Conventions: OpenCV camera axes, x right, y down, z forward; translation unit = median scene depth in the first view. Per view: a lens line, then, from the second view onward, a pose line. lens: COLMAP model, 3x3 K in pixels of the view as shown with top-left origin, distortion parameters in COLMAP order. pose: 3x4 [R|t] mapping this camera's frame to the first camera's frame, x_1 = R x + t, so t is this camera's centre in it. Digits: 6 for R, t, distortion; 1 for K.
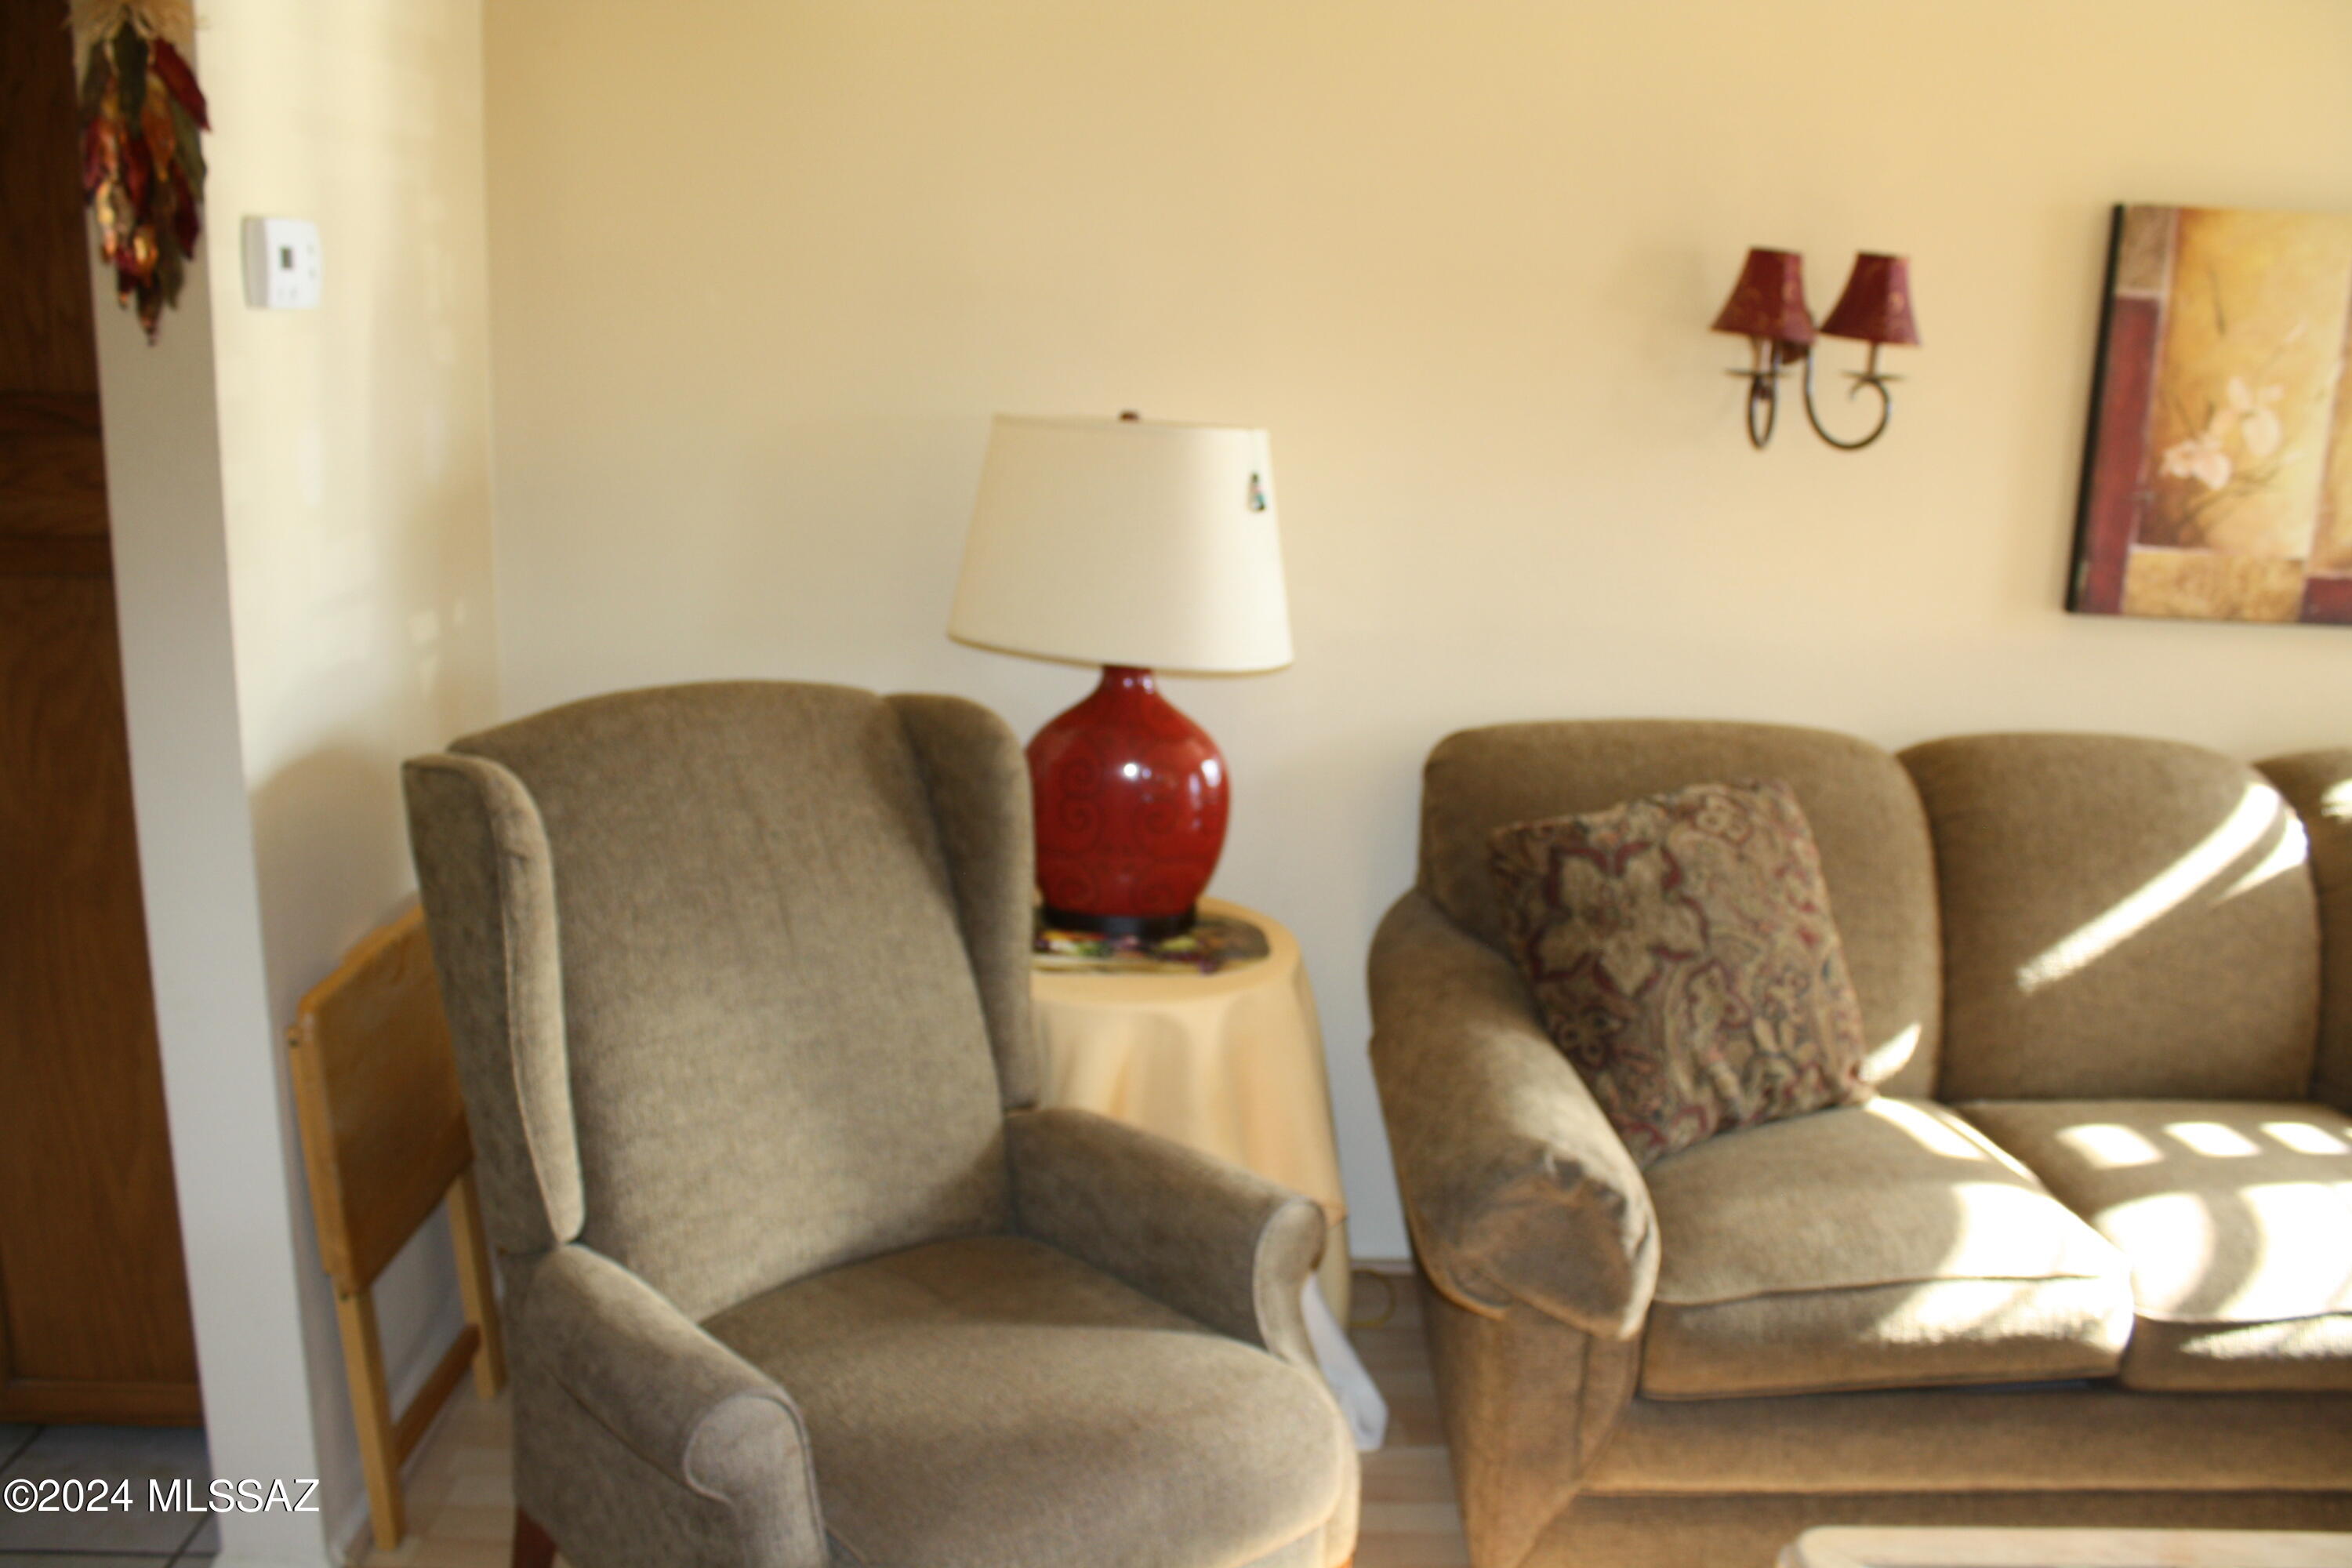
lens RADIAL K [[1966.0, 0, 1176.4], [0, 1966.0, 751.3], [0, 0, 1]] dist [-0.165404, 0.145212]
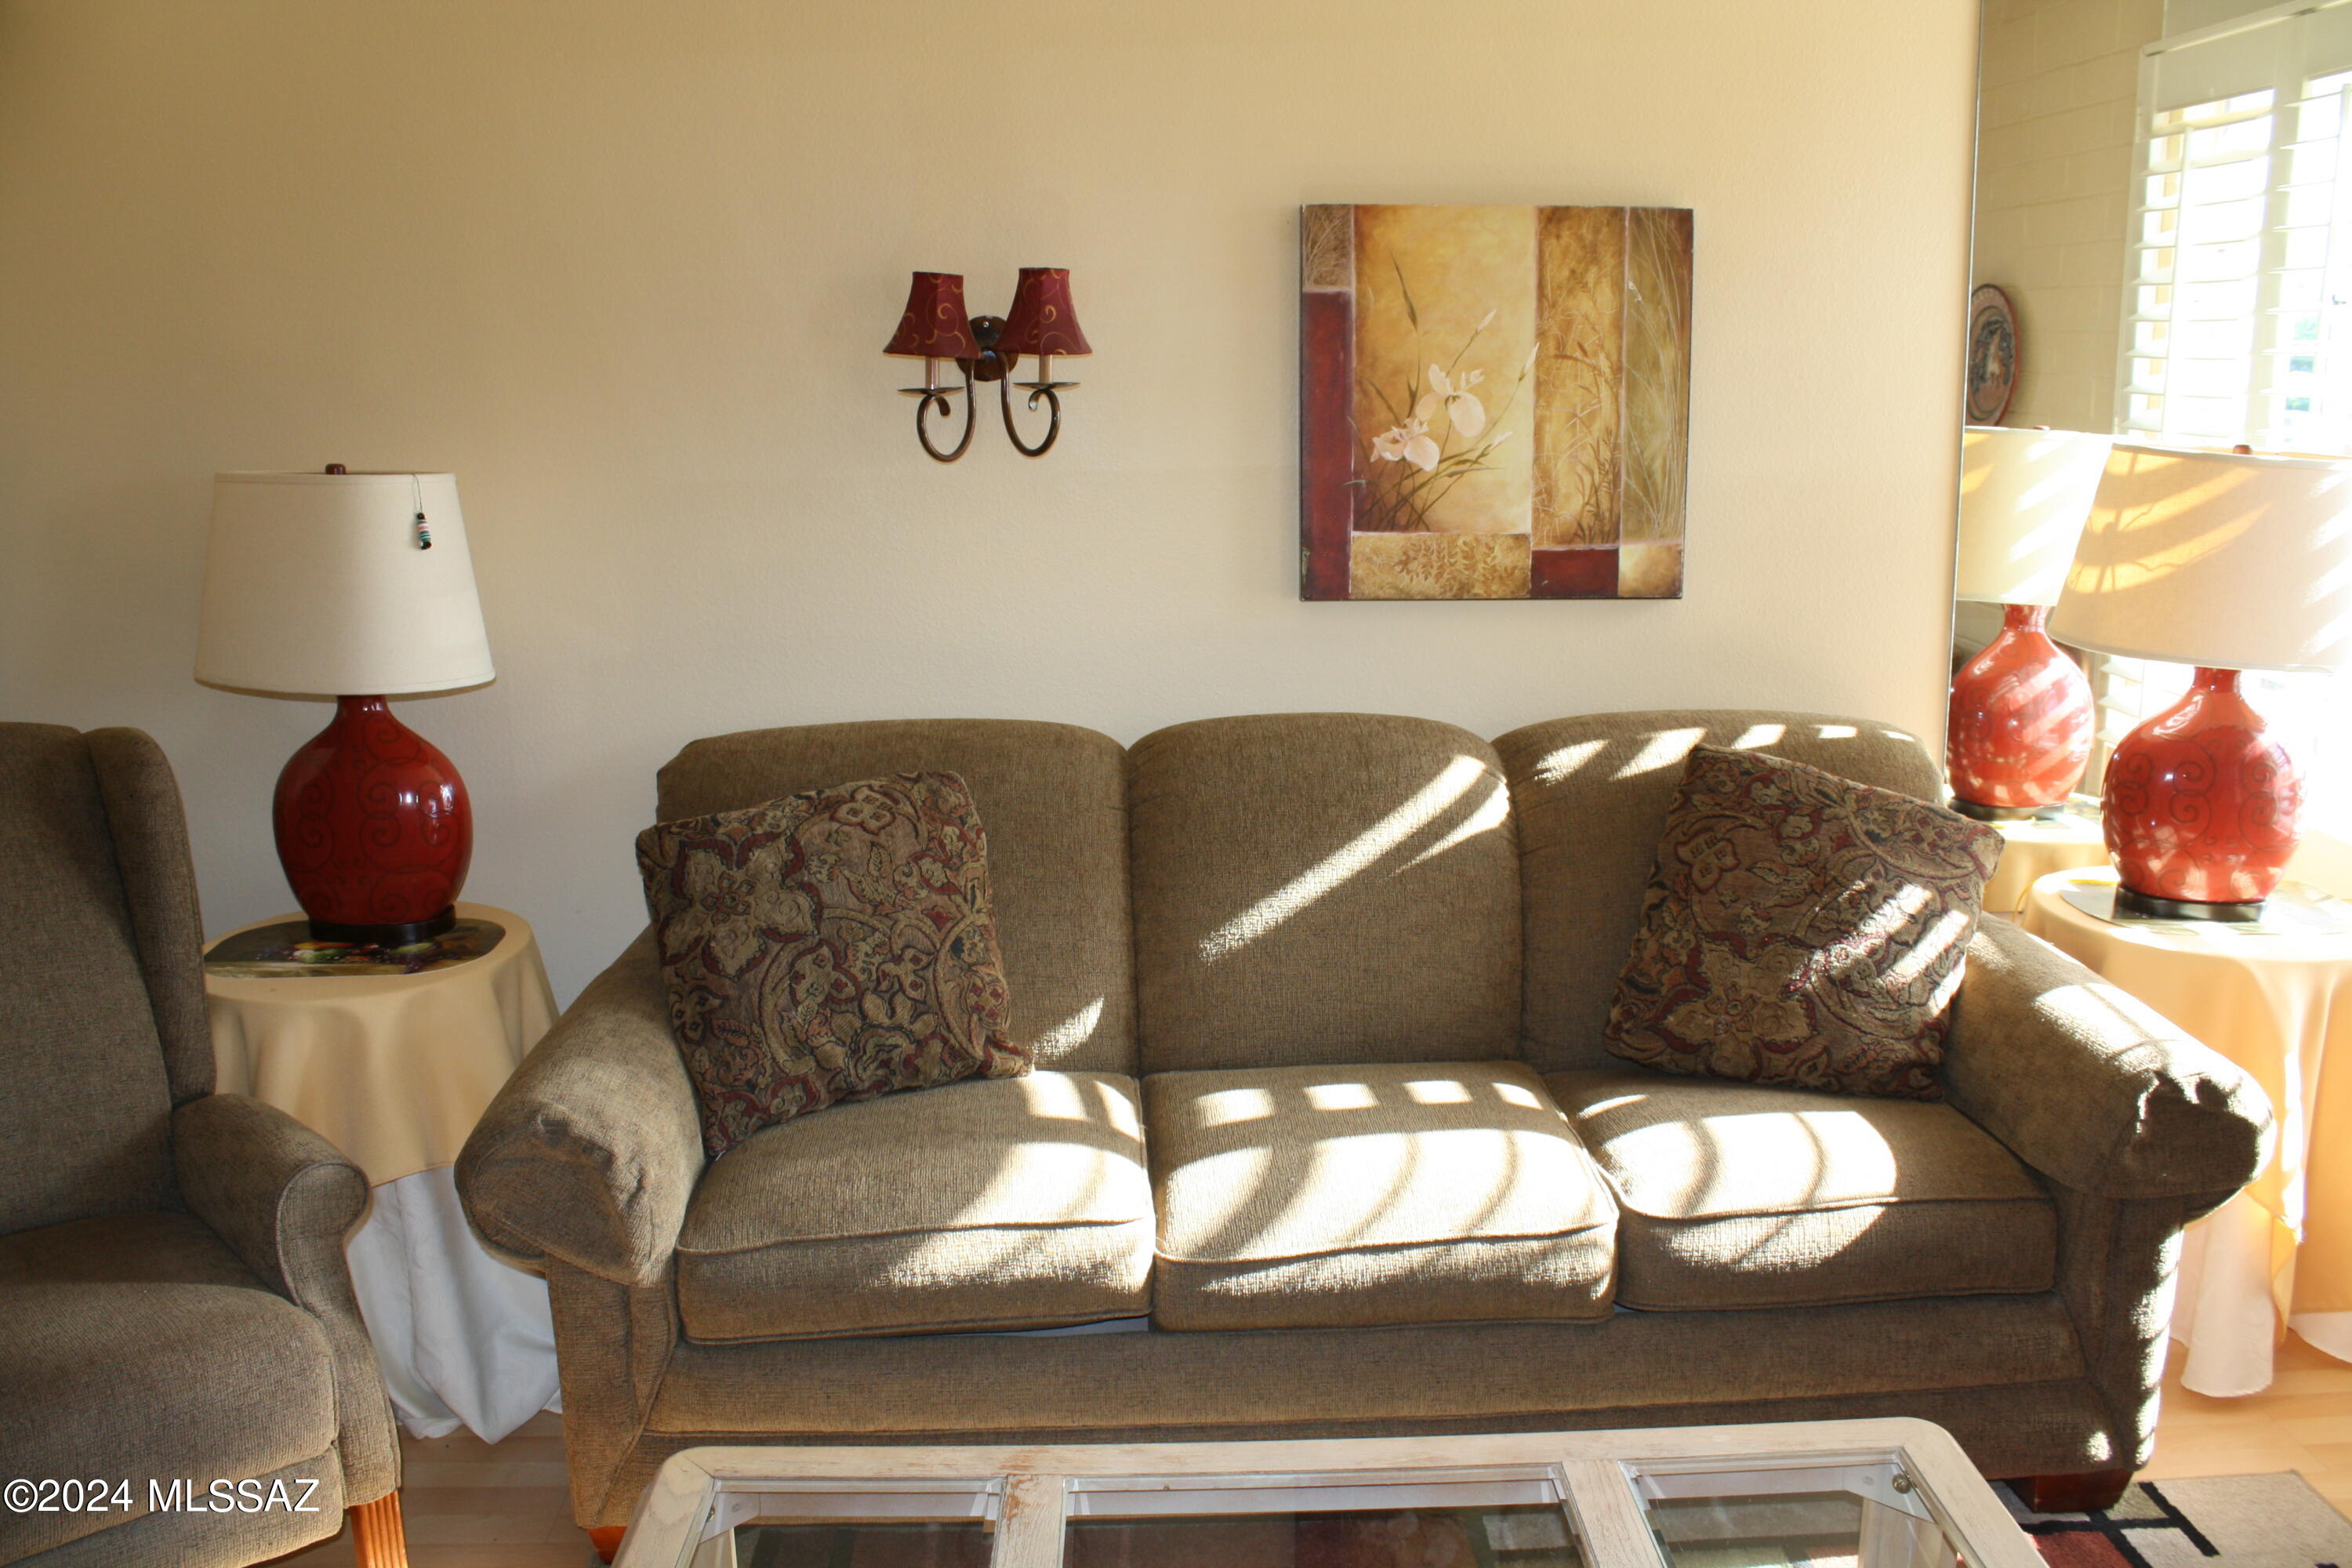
lens RADIAL K [[1966.0, 0, 1172.0], [0, 1966.0, 767.9], [0, 0, 1]] dist [-0.165404, 0.145212]
pose [[0.998835, -0.048136, 0.003330, 0.462021], [0.048189, 0.998673, -0.018145, 0.041190], [-0.002452, 0.018285, 0.999830, -0.074284]]
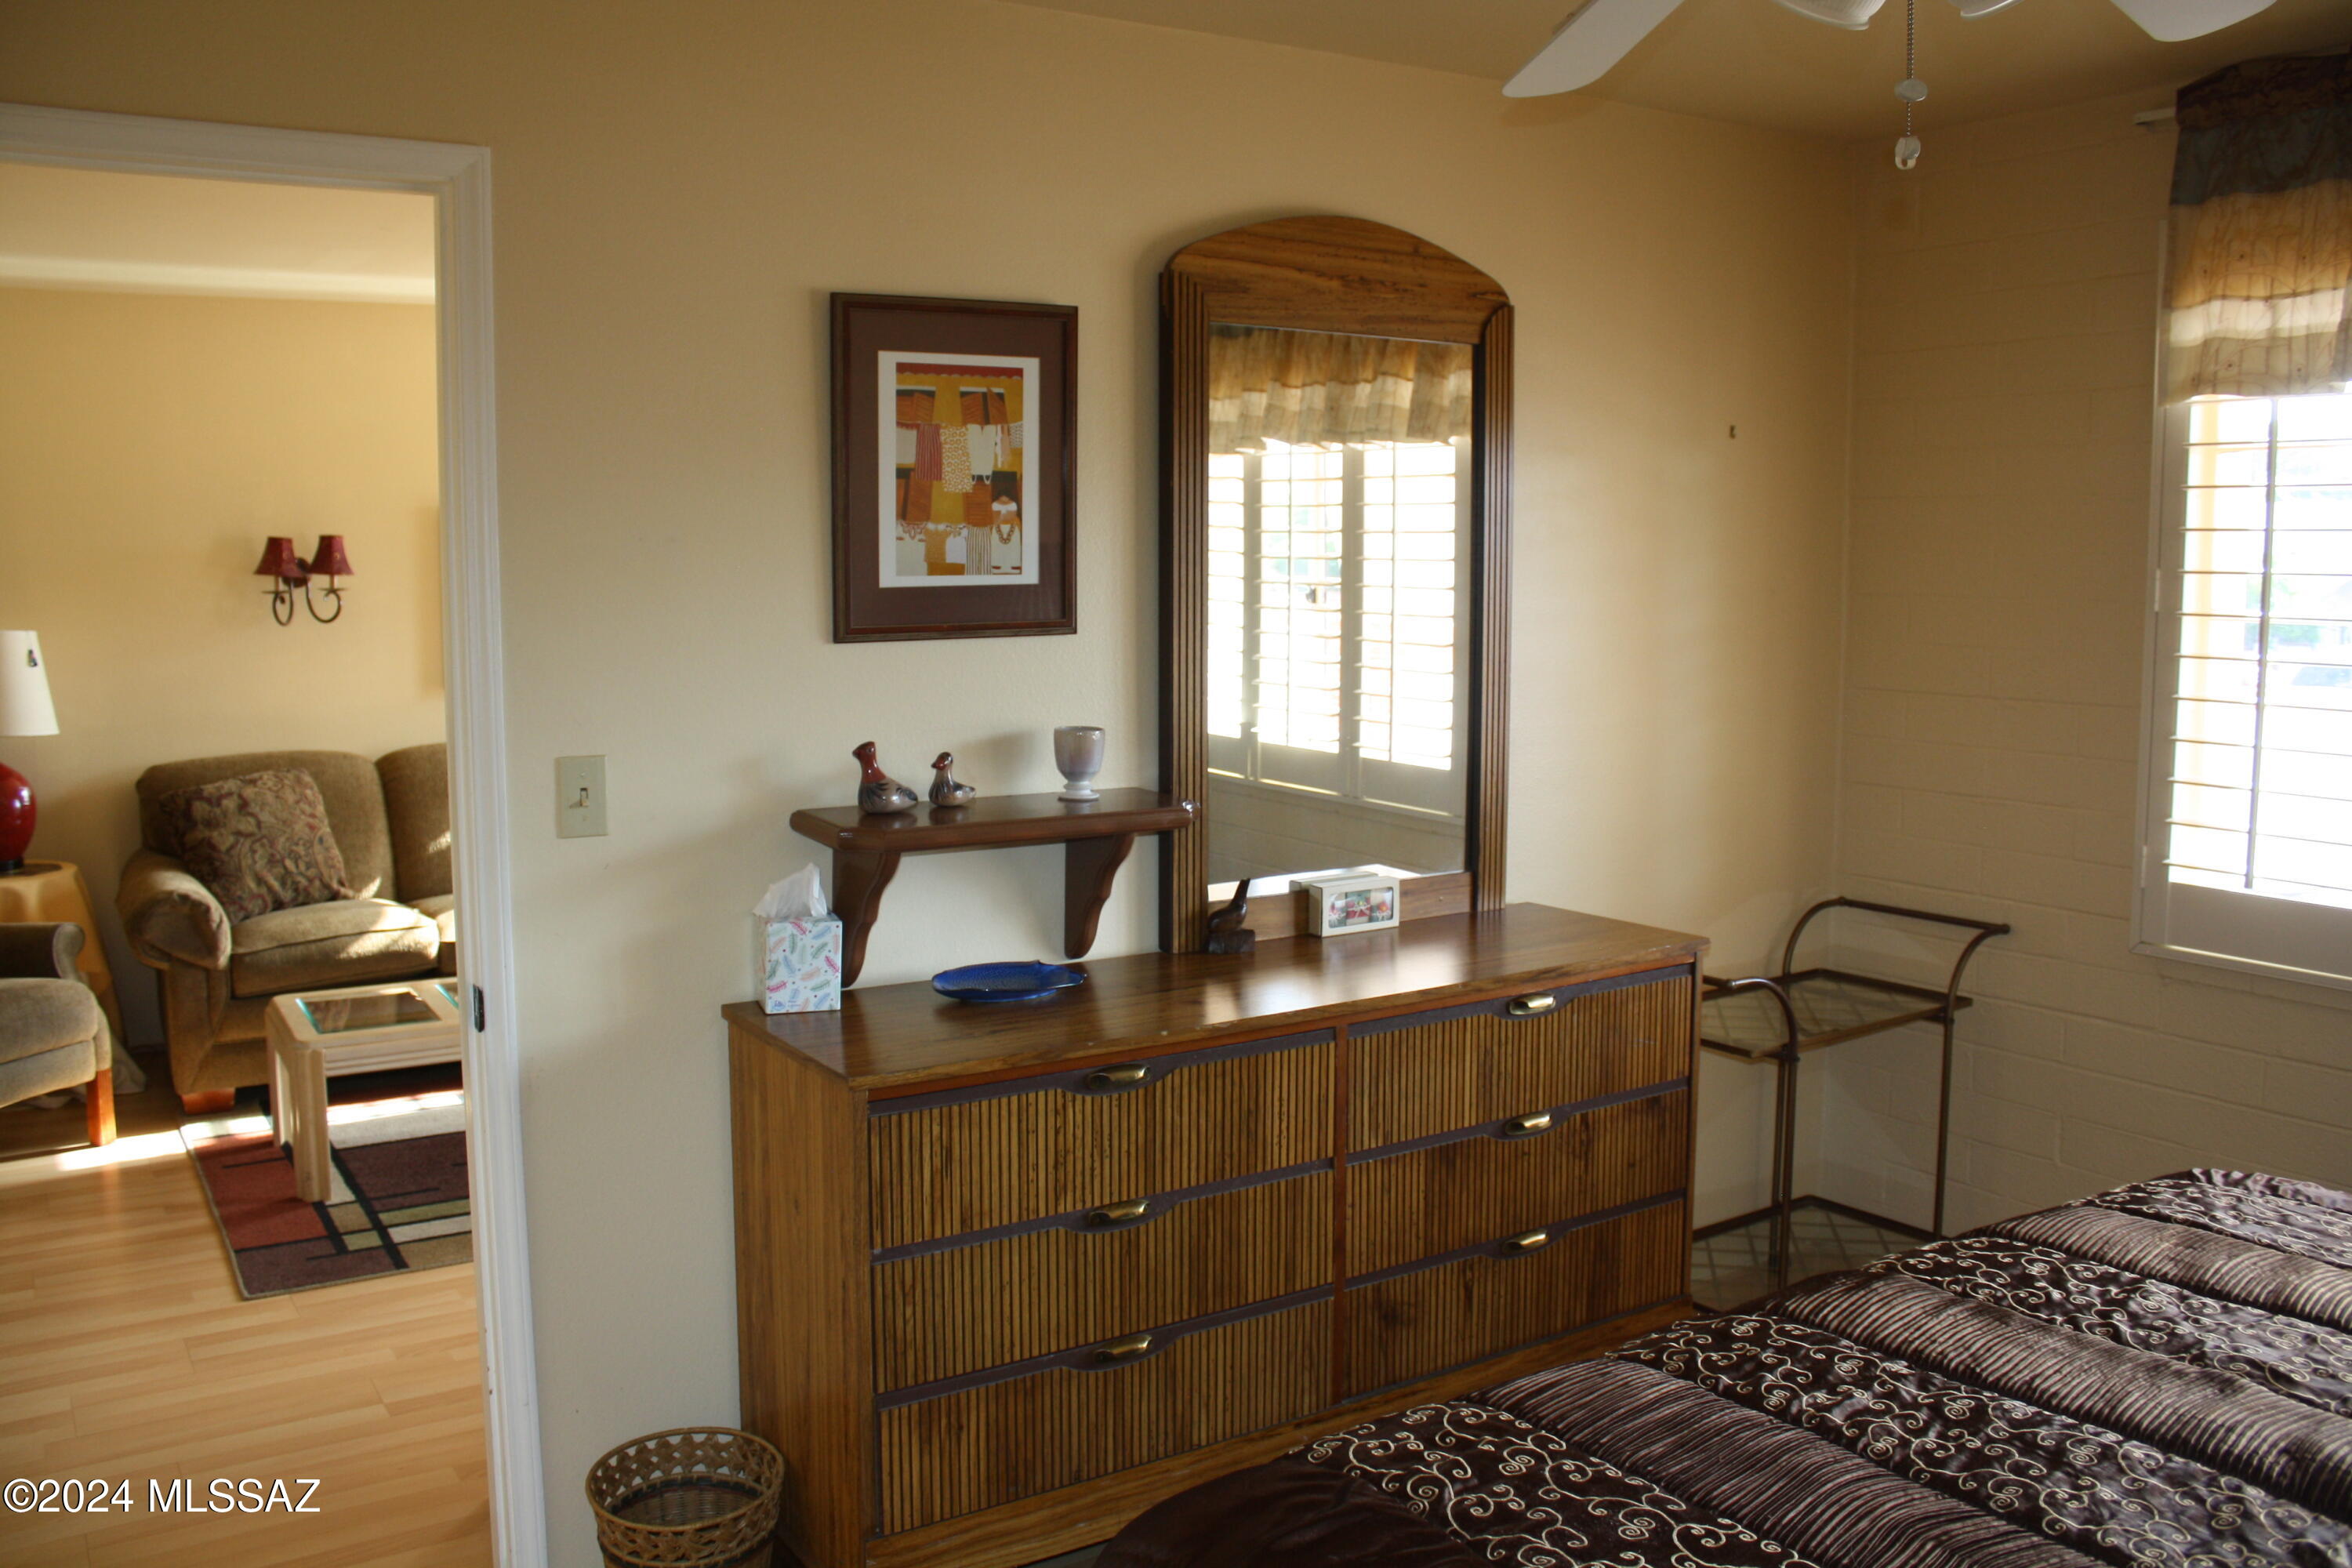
lens RADIAL K [[1966.0, 0, 1182.4], [0, 1966.0, 759.3], [0, 0, 1]] dist [-0.165404, 0.145212]
pose [[0.852536, -0.090702, 0.514738, 0.044260], [0.149592, 0.985973, -0.074024, 0.349244], [-0.500803, 0.140109, 0.854146, -1.532604]]
